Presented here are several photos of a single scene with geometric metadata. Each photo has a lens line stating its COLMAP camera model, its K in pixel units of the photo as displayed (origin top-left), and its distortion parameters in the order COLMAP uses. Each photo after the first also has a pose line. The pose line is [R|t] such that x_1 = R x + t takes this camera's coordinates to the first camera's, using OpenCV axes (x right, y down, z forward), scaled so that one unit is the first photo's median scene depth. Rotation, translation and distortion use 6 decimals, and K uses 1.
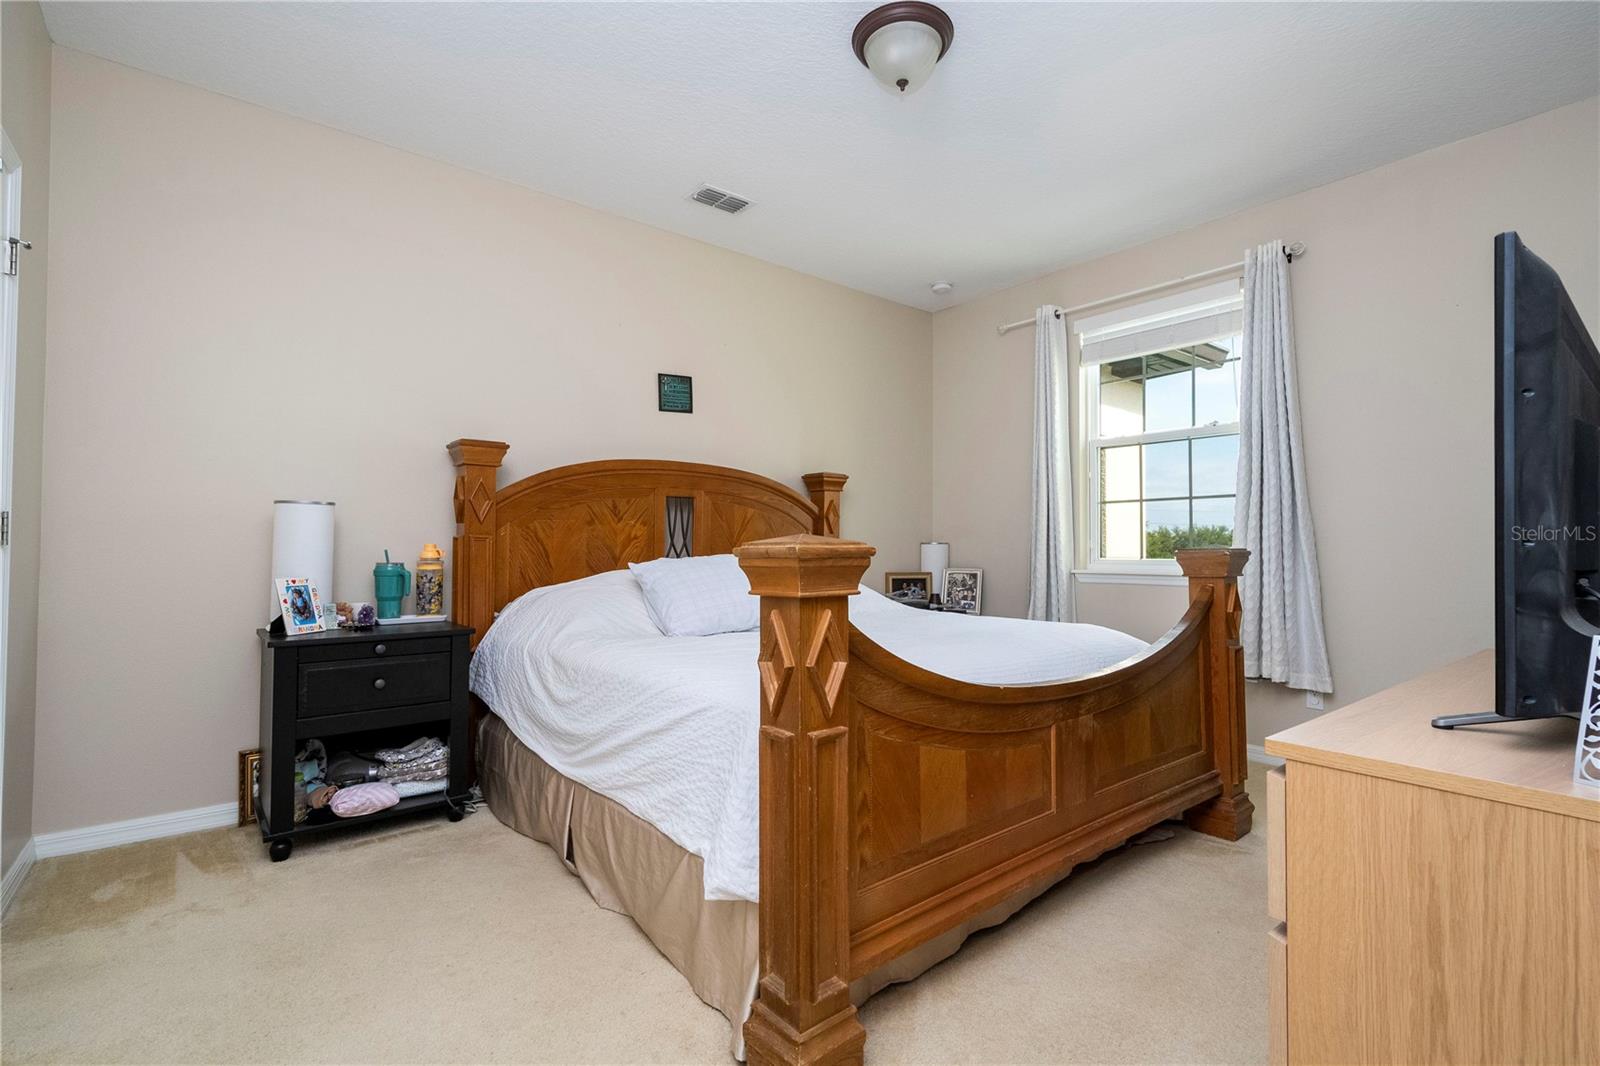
lens RADIAL K [[730.8, 0, 806.8], [0, 730.8, 533.8], [0, 0, 1]] dist [-0.004133, 0.002047]
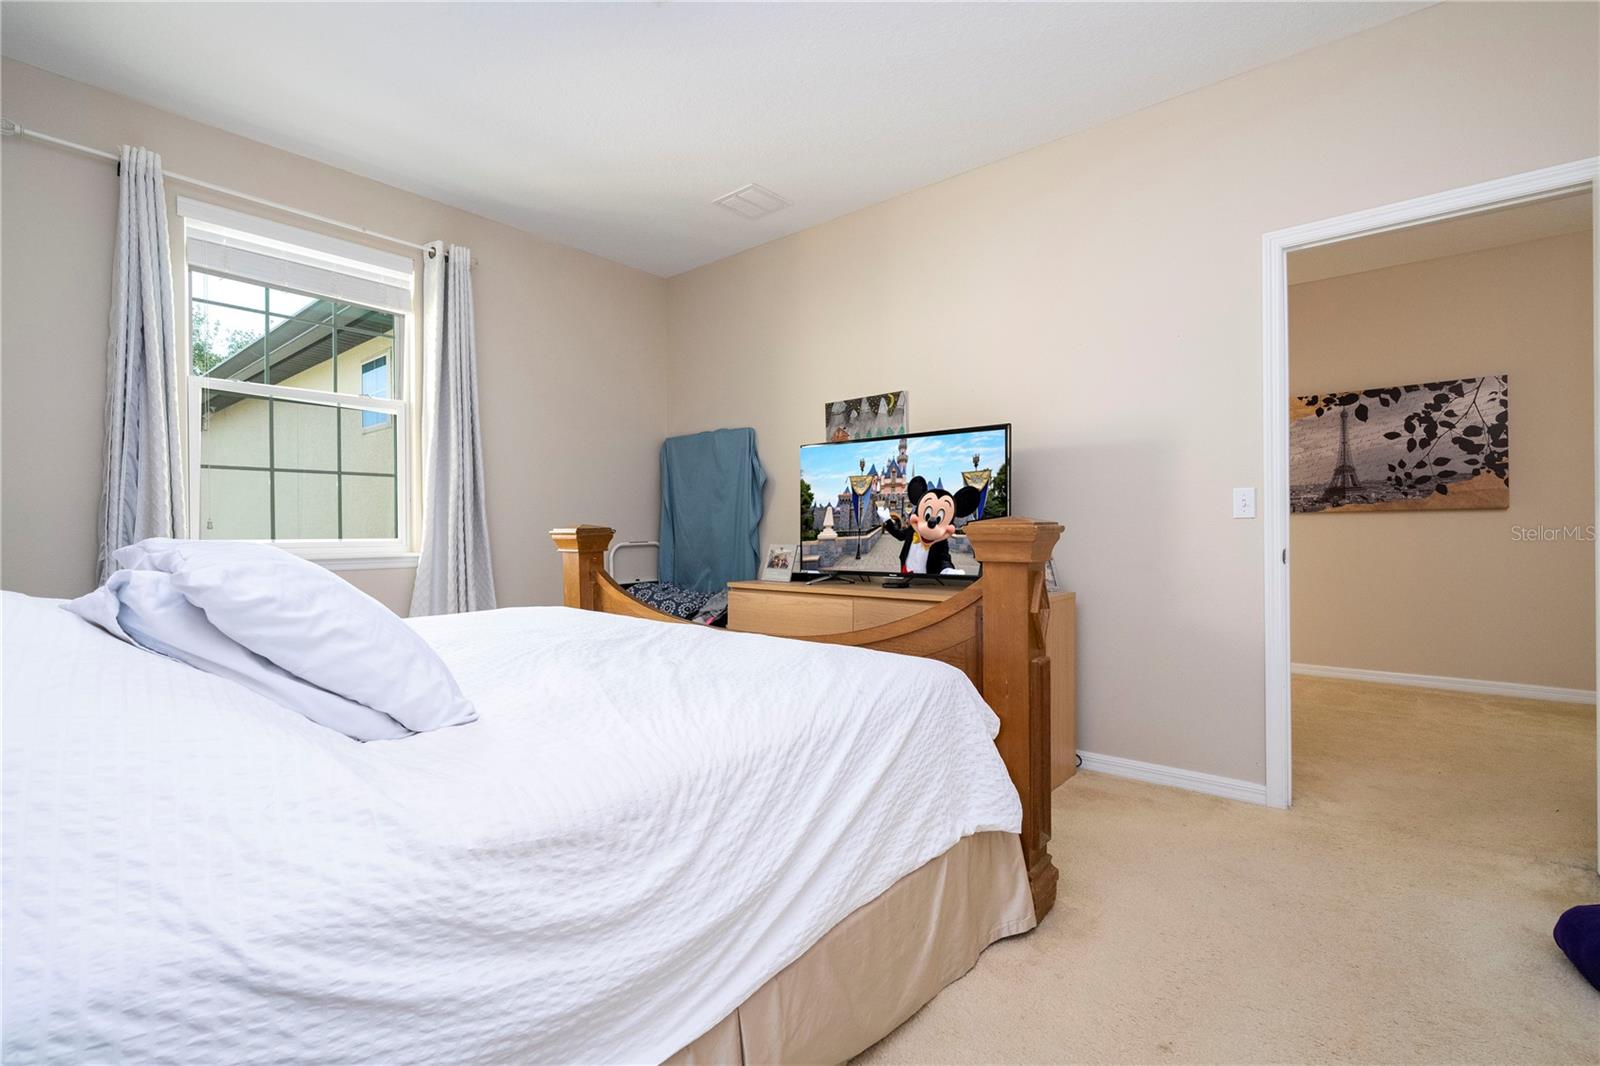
lens RADIAL K [[730.8, 0, 803.5], [0, 730.8, 535.2], [0, 0, 1]] dist [-0.004133, 0.002047]
pose [[-0.207013, -0.007140, 0.978312, -0.641998], [-0.014979, 0.999879, 0.004128, 0.020997], [-0.978224, -0.013800, -0.207095, 0.857999]]
